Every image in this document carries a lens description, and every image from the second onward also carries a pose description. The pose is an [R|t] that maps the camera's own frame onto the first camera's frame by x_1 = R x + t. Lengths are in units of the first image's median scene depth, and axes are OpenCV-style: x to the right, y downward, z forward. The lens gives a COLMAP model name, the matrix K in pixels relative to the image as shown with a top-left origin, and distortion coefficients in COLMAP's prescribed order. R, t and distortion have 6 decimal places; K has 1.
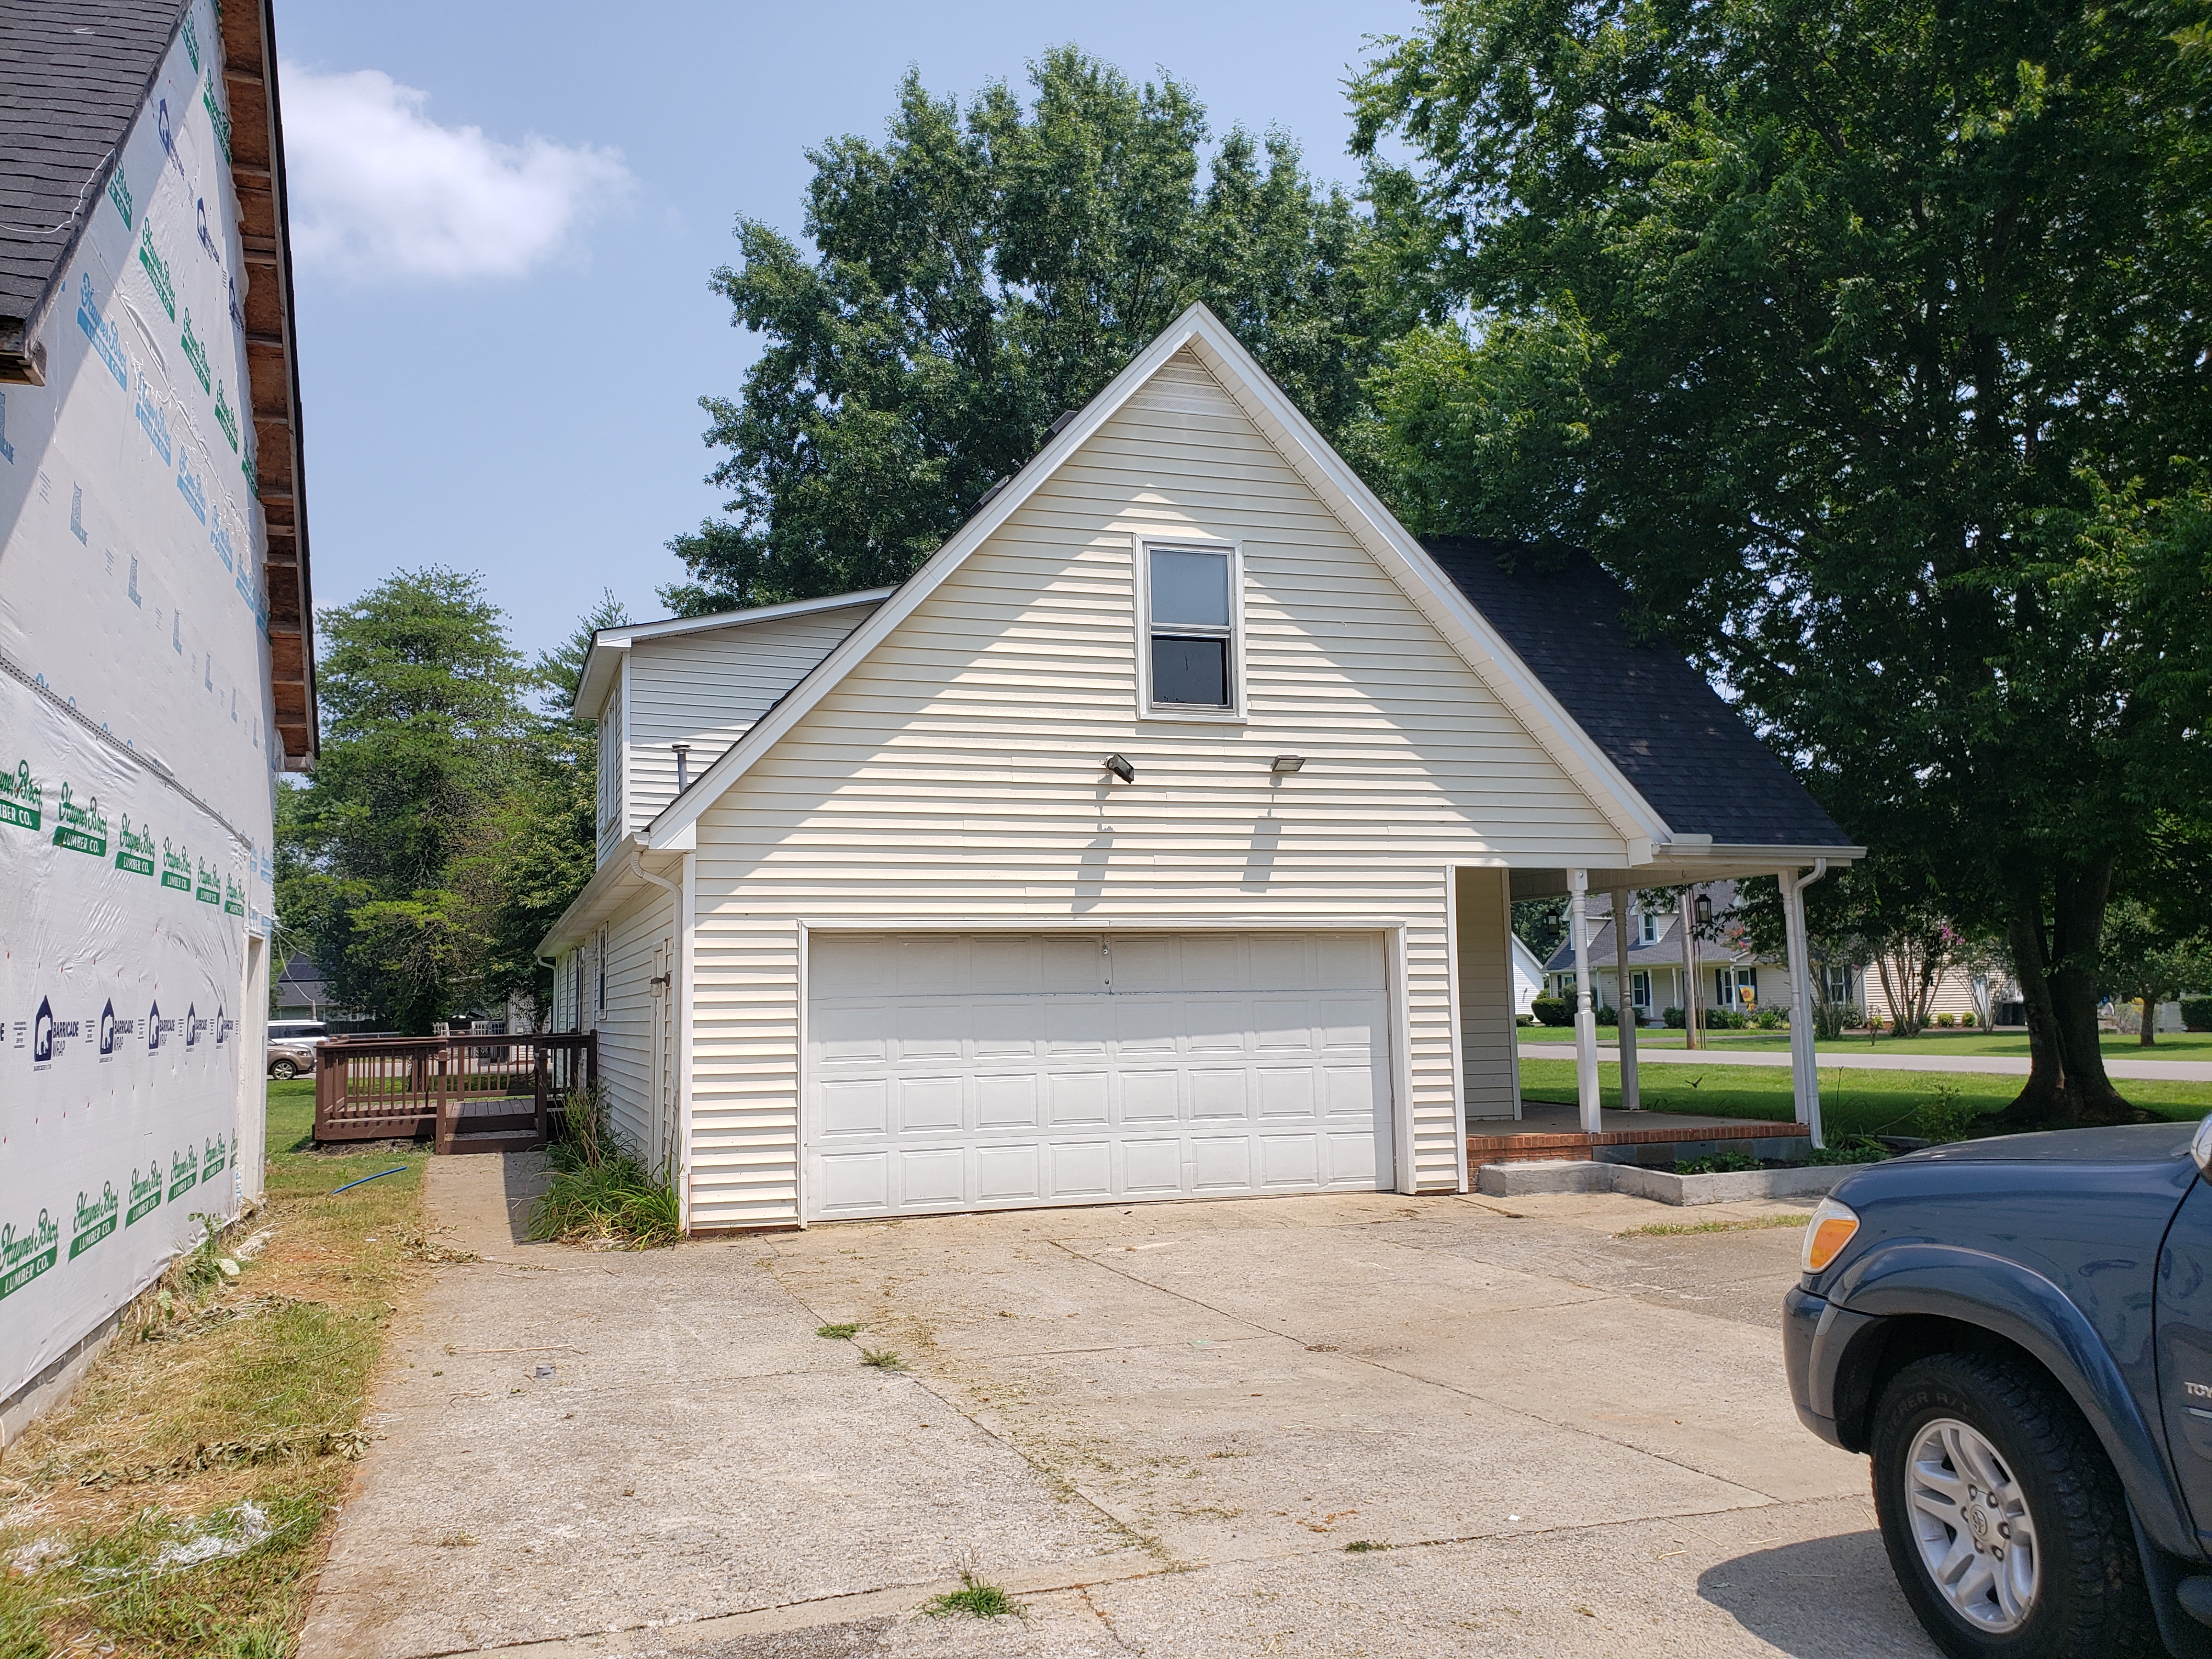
lens RADIAL K [[1721.4, 0, 1106.0], [0, 1721.4, 829.5], [0, 0, 1]] dist [0.023055, 0.000683]
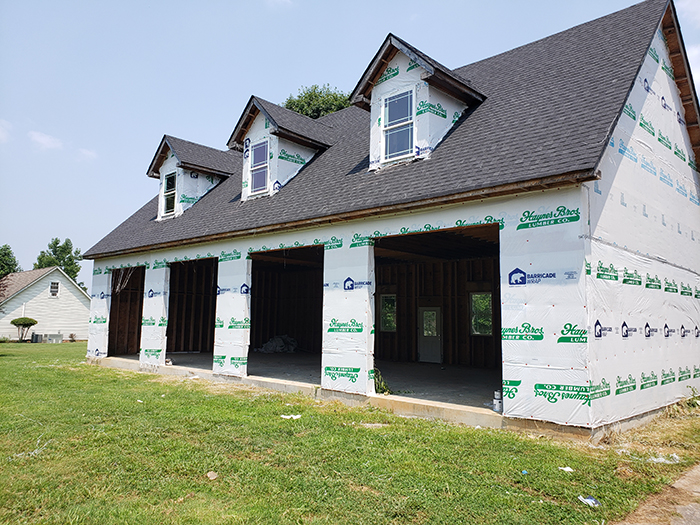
lens RADIAL K [[544.7, 0, 350.0], [0, 544.7, 262.5], [0, 0, 1]] dist [0.023055, 0.000683]
pose [[0.470153, -0.073744, -0.879499, 0.197462], [0.062193, 0.996794, -0.050333, -0.013545], [0.880391, -0.031034, 0.473232, -0.143015]]
